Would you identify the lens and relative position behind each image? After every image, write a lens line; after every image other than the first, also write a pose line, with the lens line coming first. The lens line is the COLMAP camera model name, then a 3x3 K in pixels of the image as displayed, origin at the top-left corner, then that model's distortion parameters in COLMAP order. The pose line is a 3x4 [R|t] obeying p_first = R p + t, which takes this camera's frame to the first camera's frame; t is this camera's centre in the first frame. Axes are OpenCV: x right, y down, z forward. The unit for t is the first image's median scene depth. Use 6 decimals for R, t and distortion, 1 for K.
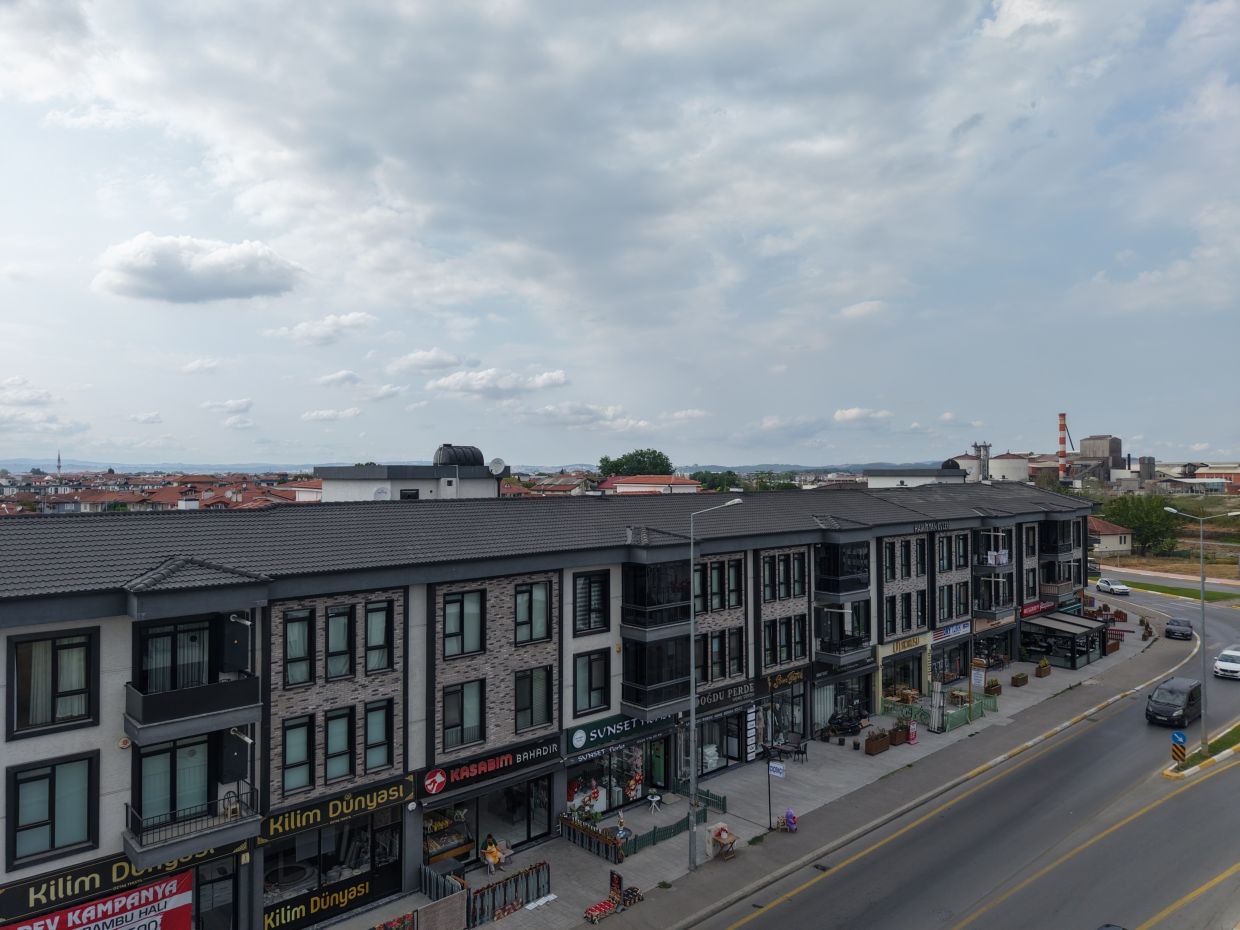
lens RADIAL K [[831.6, 0, 618.9], [0, 831.6, 463.8], [0, 0, 1]] dist [0.018750, -0.013970]
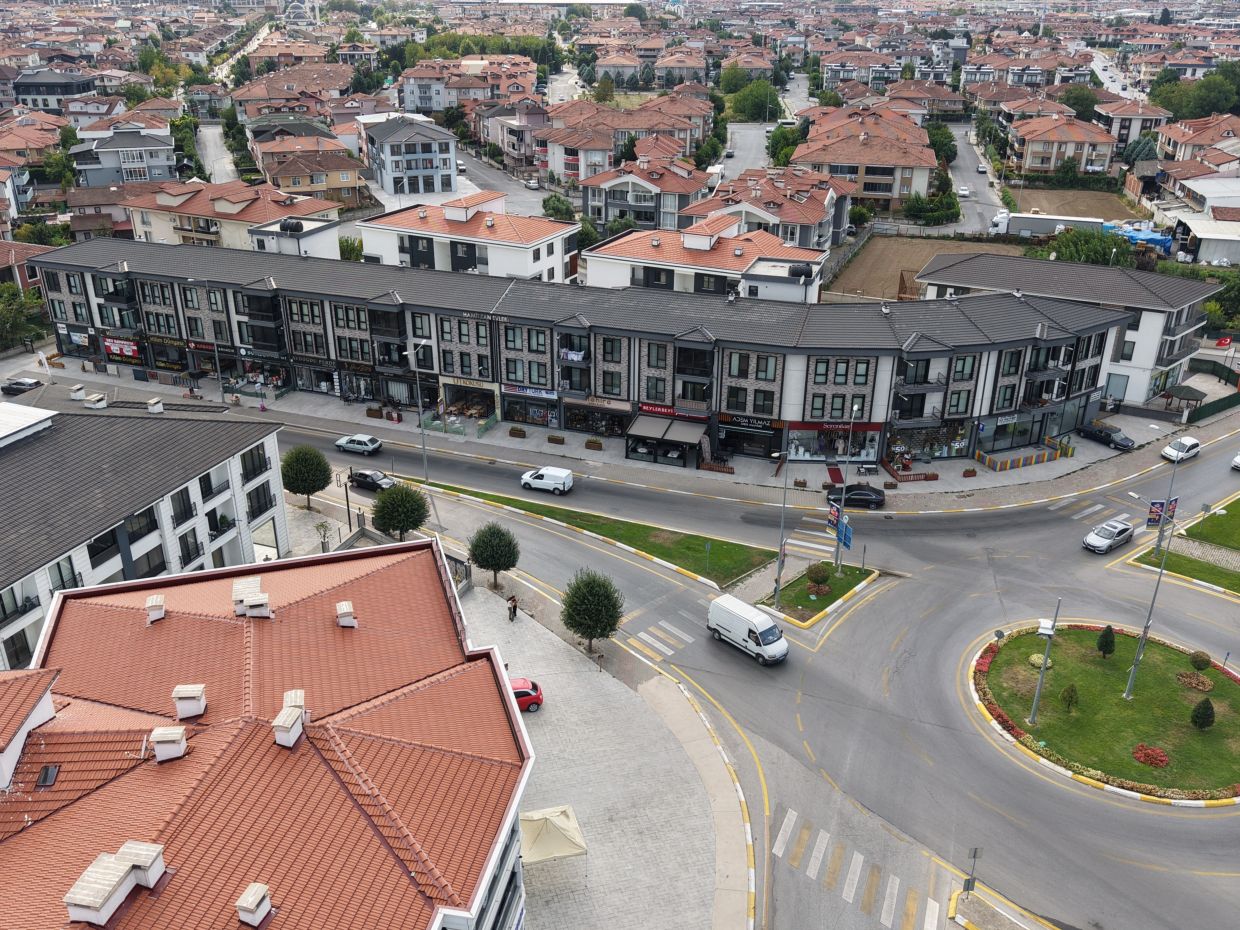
lens RADIAL K [[1044.9, 0, 617.8], [0, 1044.9, 464.4], [0, 0, 1]] dist [0.081342, -0.147560]
pose [[0.459770, 0.376453, -0.804298, 3.229616], [0.000734, 0.905540, 0.424259, -0.741604], [0.888038, -0.195652, 0.416064, 0.581132]]
